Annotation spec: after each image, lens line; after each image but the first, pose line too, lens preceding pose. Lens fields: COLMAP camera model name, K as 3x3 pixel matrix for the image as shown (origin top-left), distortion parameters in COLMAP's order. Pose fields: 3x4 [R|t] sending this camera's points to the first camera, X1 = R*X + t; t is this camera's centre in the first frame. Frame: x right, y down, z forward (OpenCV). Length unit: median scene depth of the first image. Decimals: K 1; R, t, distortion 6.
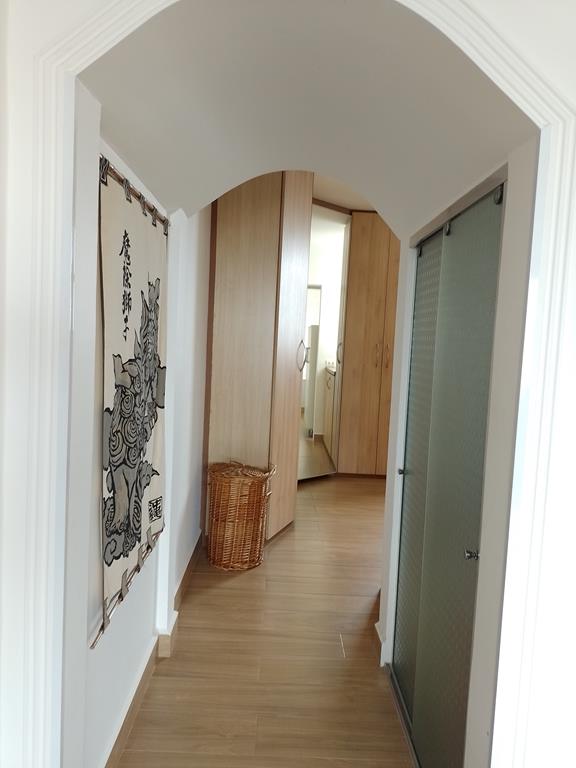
lens RADIAL K [[571.4, 0, 287.5], [0, 571.4, 383.9], [0, 0, 1]] dist [0.059353, -0.065727]
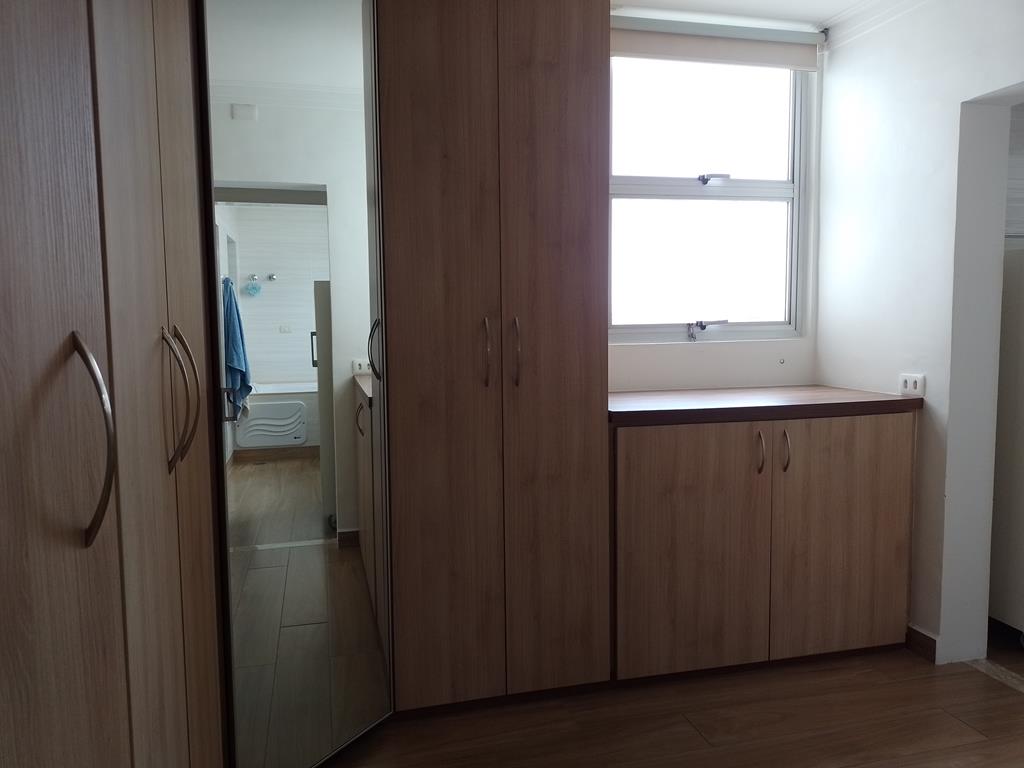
lens RADIAL K [[761.8, 0, 510.0], [0, 761.8, 383.0], [0, 0, 1]] dist [0.059353, -0.065727]
pose [[0.967692, -0.078460, 0.239619, 0.049426], [0.074314, 0.996888, 0.026303, -0.035110], [-0.240937, -0.007646, 0.970511, 0.457990]]
